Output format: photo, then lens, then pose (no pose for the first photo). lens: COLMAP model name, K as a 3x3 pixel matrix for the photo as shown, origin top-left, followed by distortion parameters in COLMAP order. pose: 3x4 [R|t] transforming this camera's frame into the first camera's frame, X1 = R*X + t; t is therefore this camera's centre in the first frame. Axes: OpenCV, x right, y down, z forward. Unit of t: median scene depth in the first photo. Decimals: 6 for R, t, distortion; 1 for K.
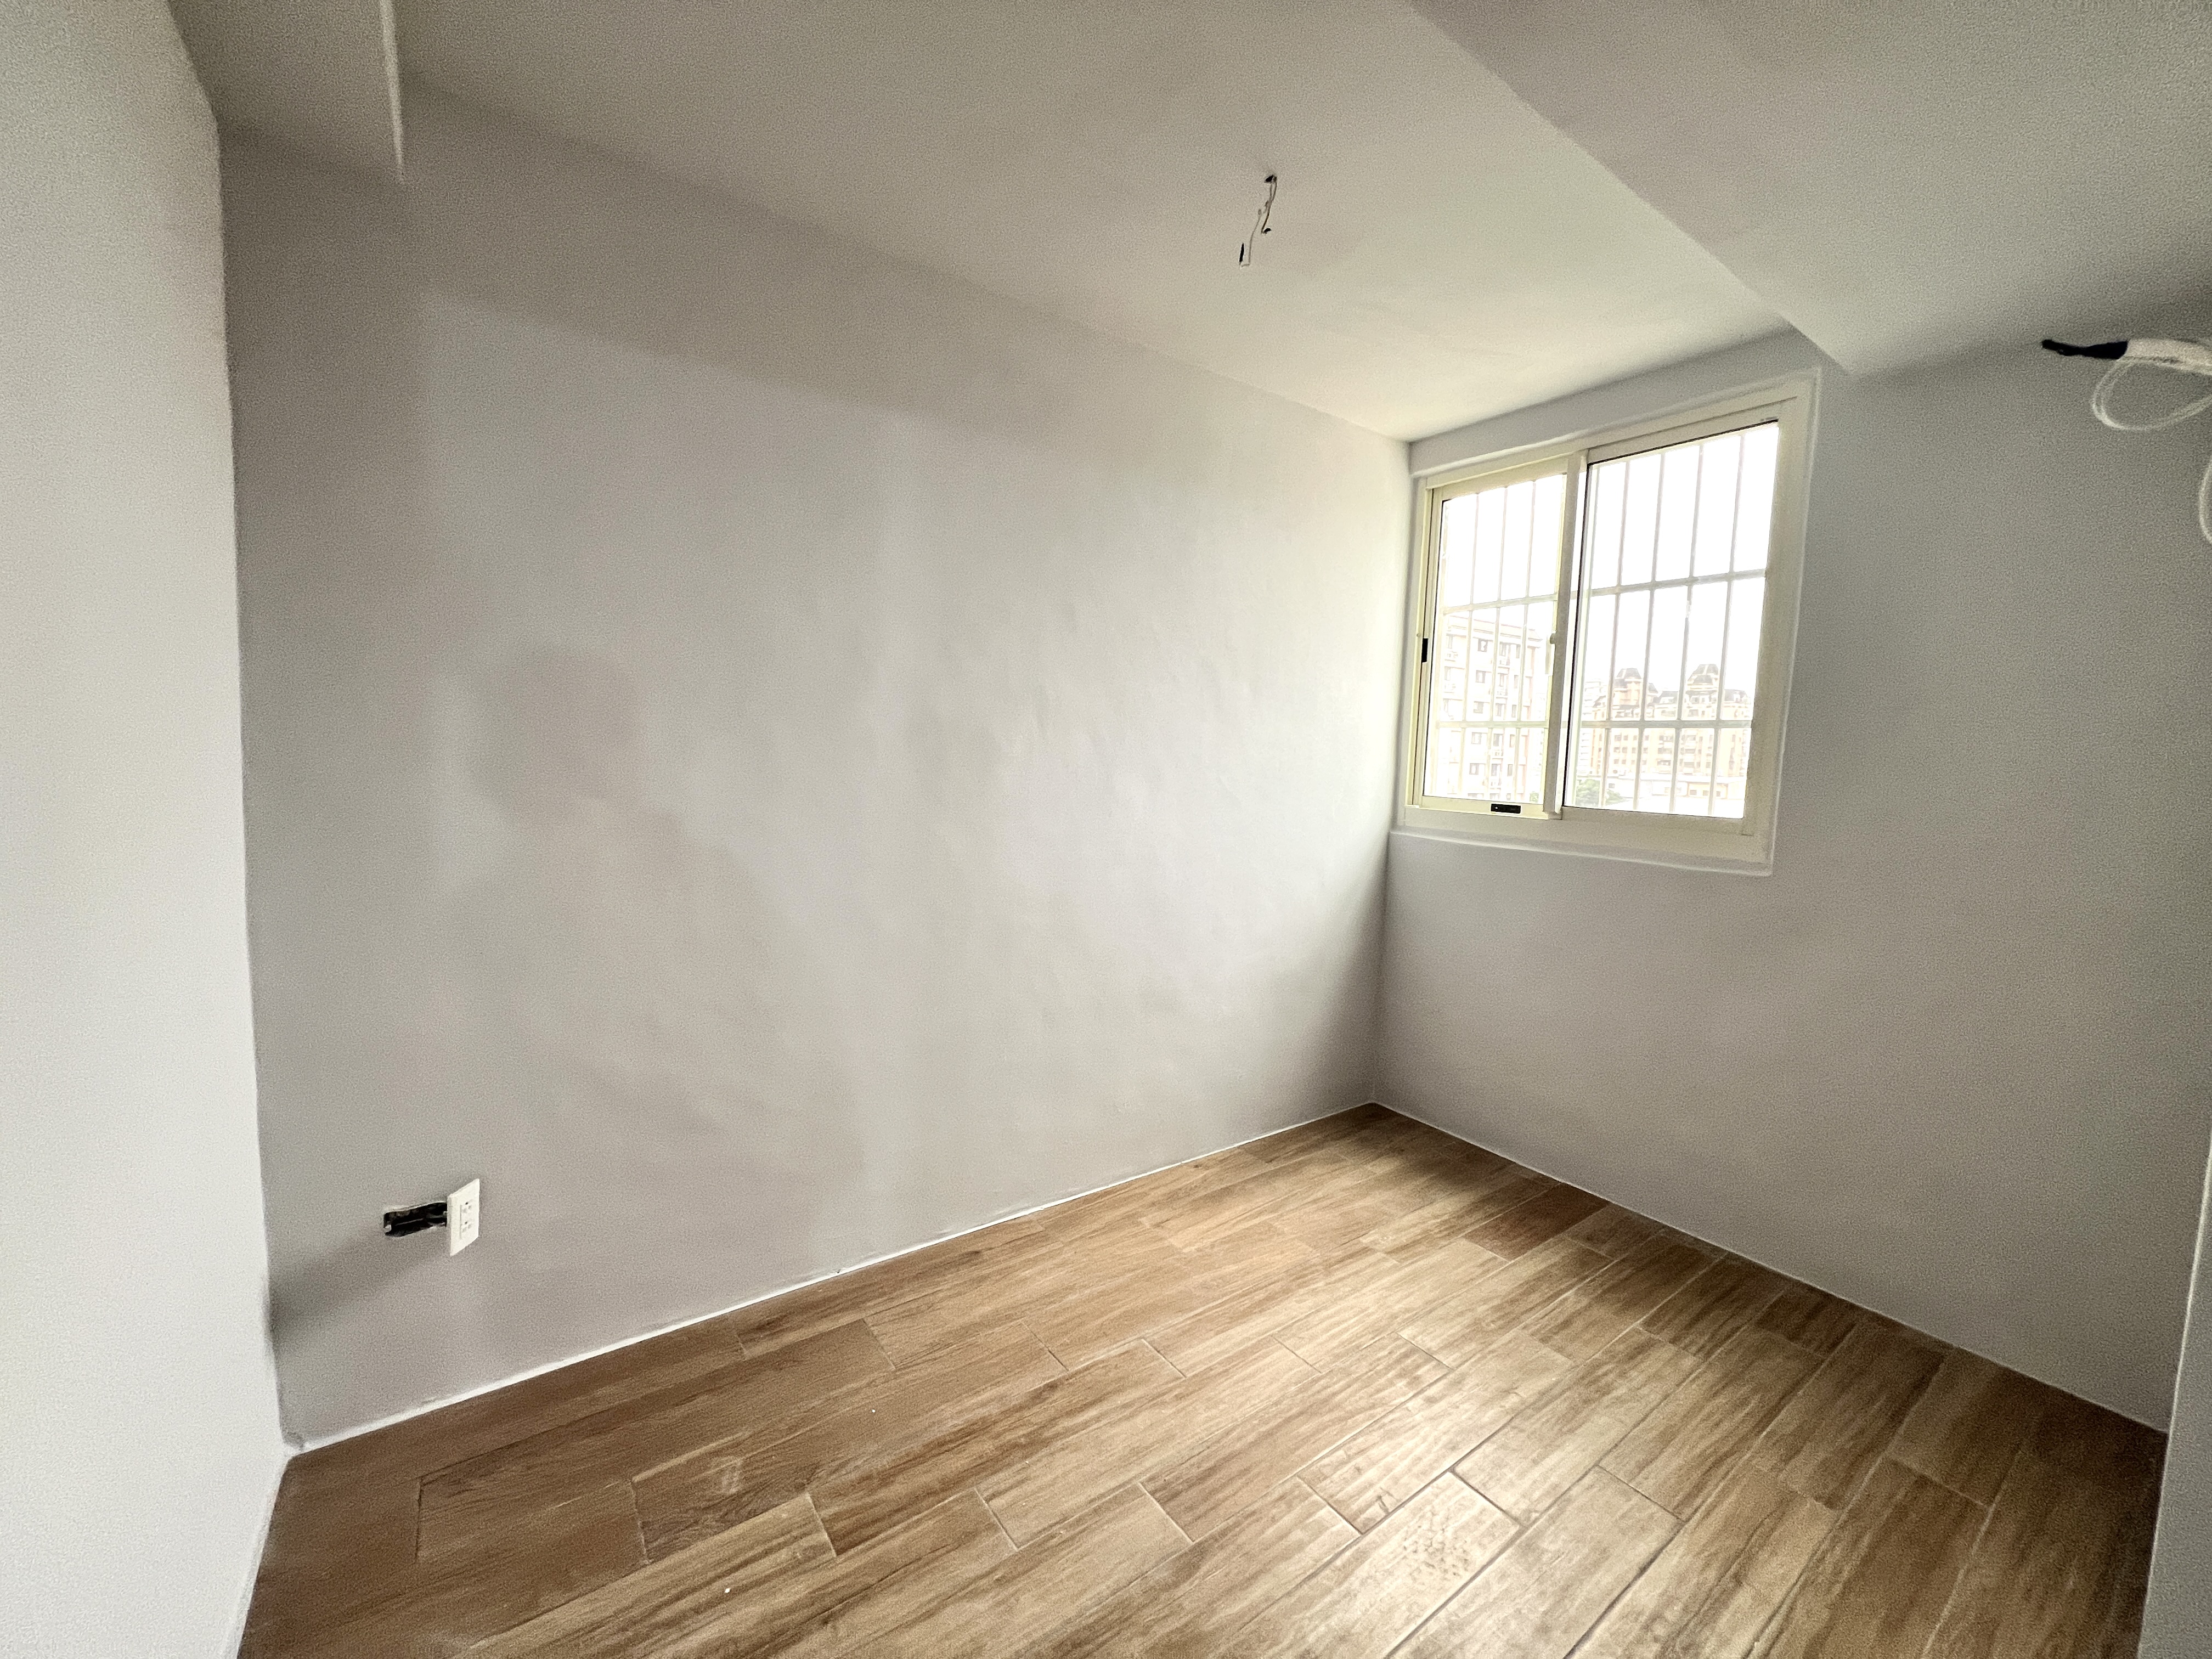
lens RADIAL K [[891.8, 0, 1106.0], [0, 891.8, 829.5], [0, 0, 1]] dist [-0.015156, -0.000010]
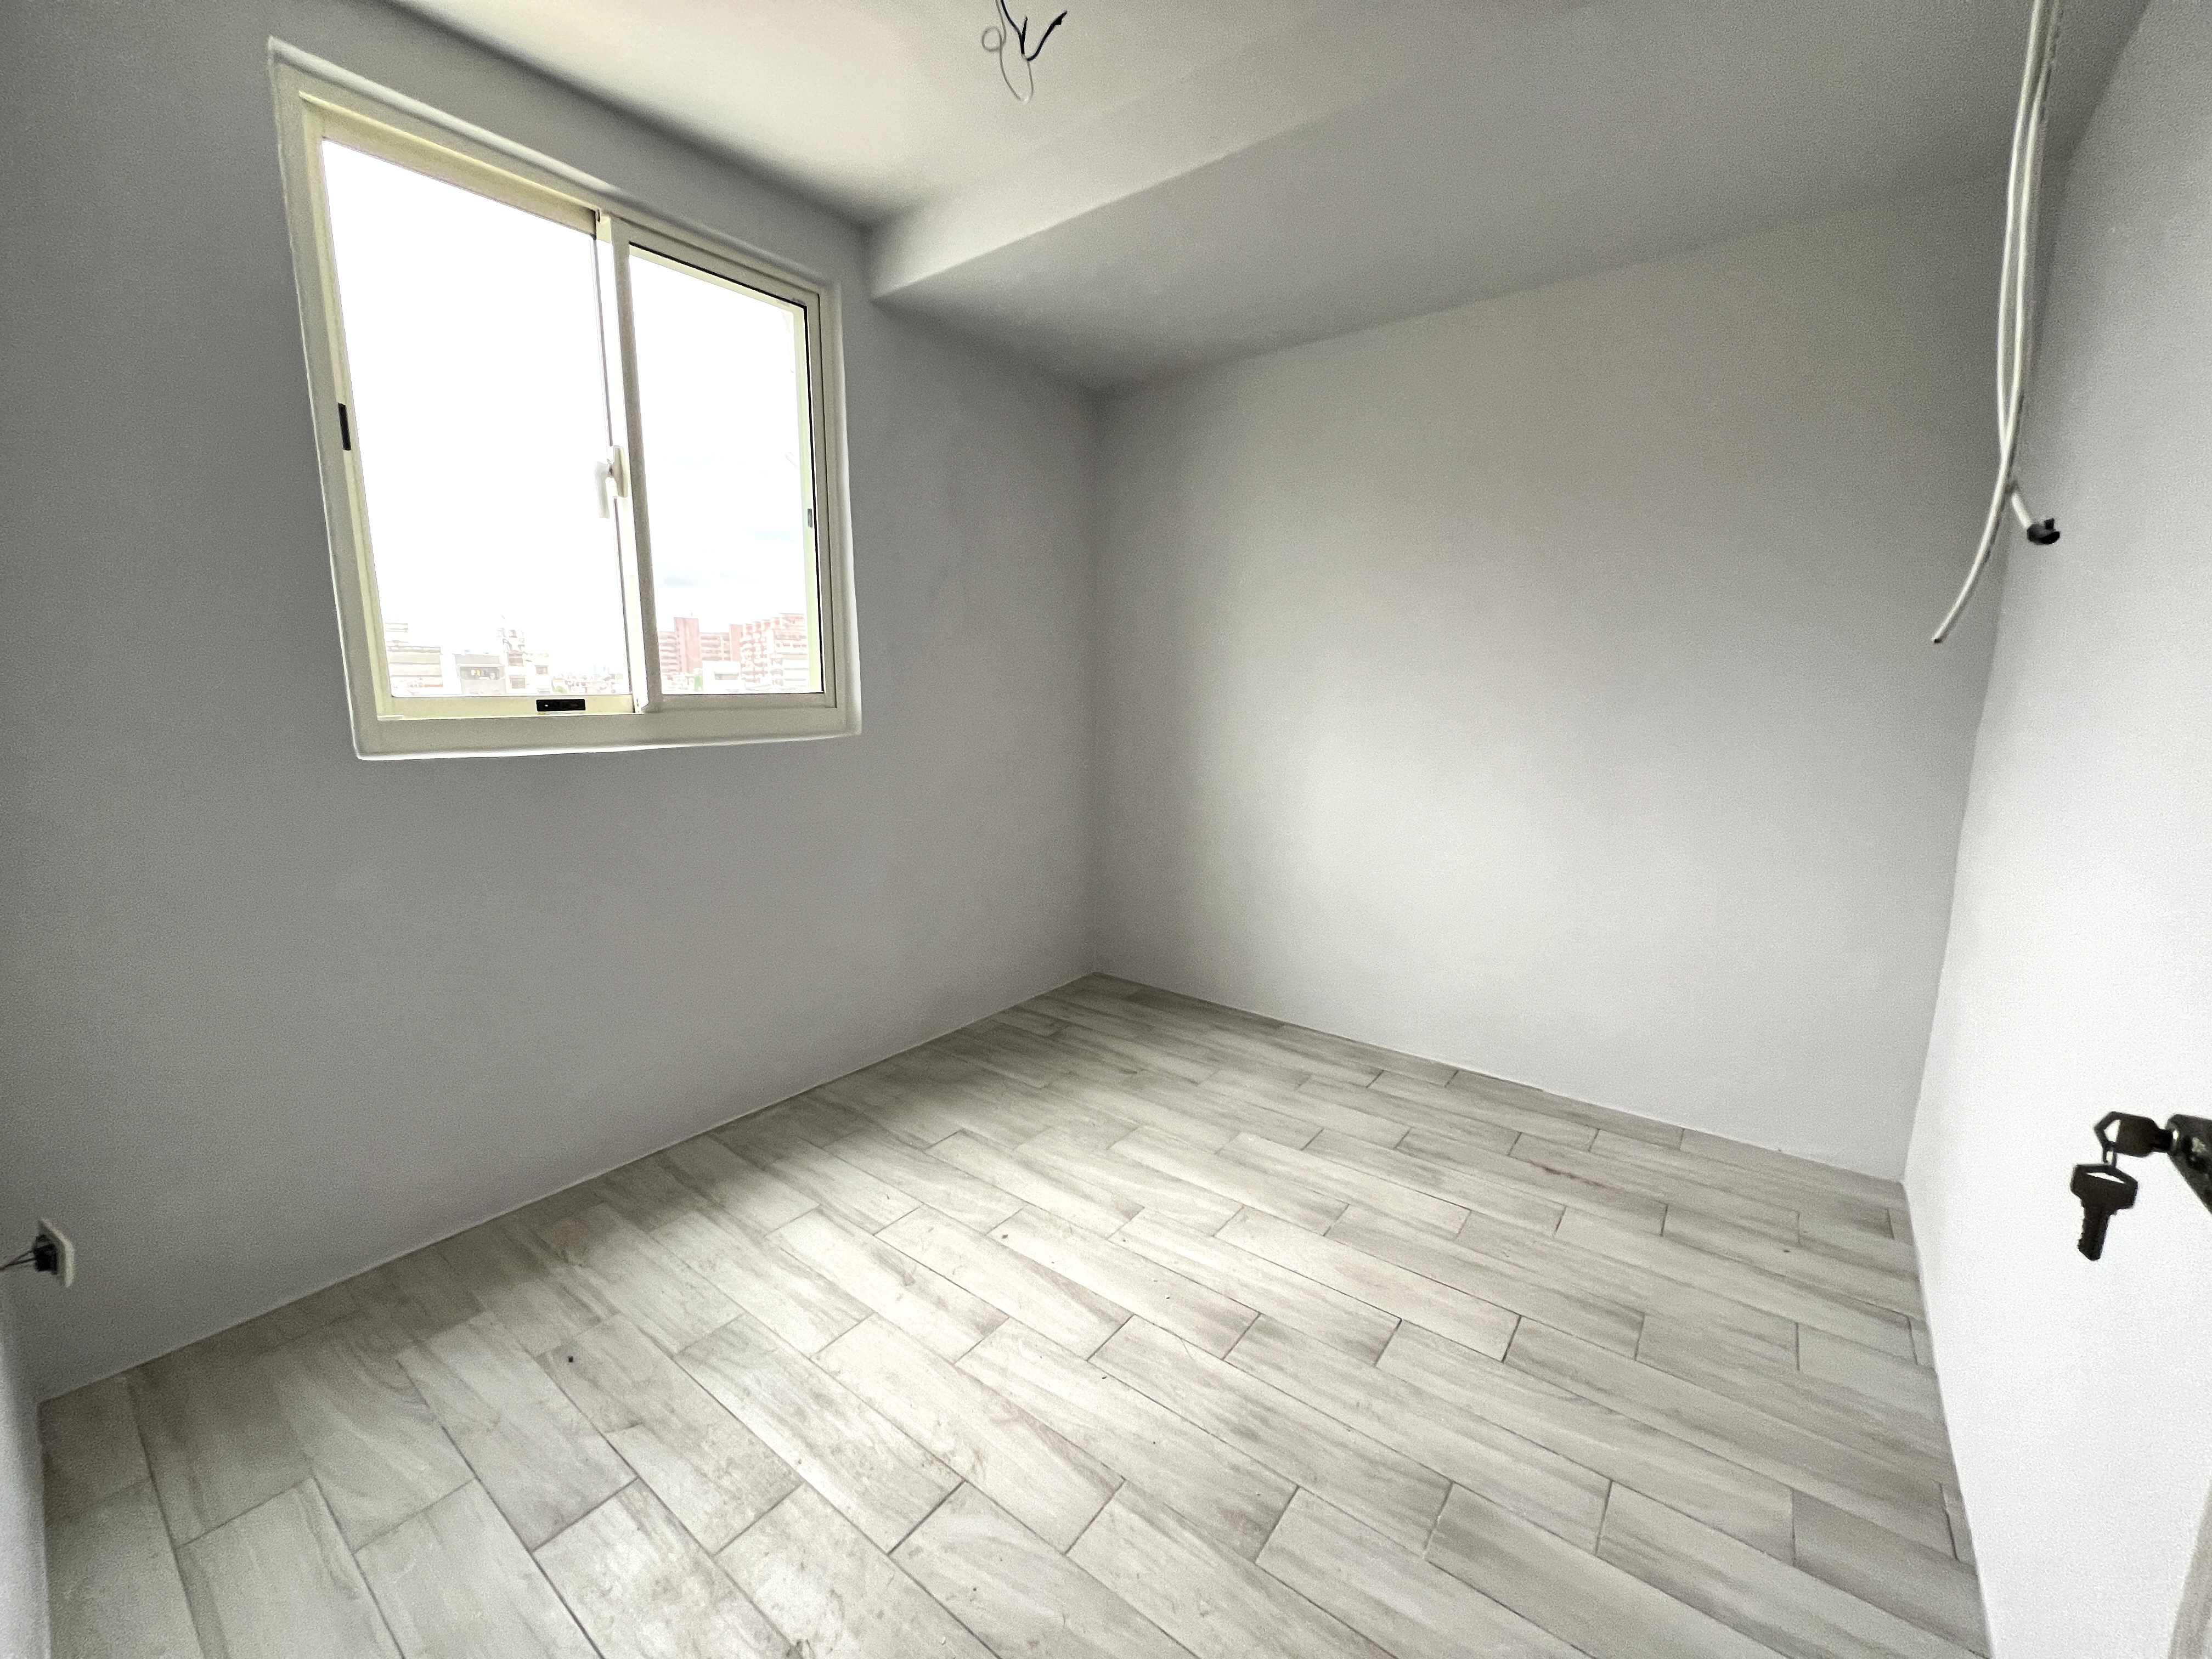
lens RADIAL K [[884.2, 0, 1106.0], [0, 884.2, 829.5], [0, 0, 1]] dist [-0.014174, -0.000109]
pose [[-0.291622, -0.218378, 0.931272, -0.363105], [0.057240, 0.967862, 0.244883, -0.077968], [-0.954819, 0.124719, -0.269750, 0.826176]]
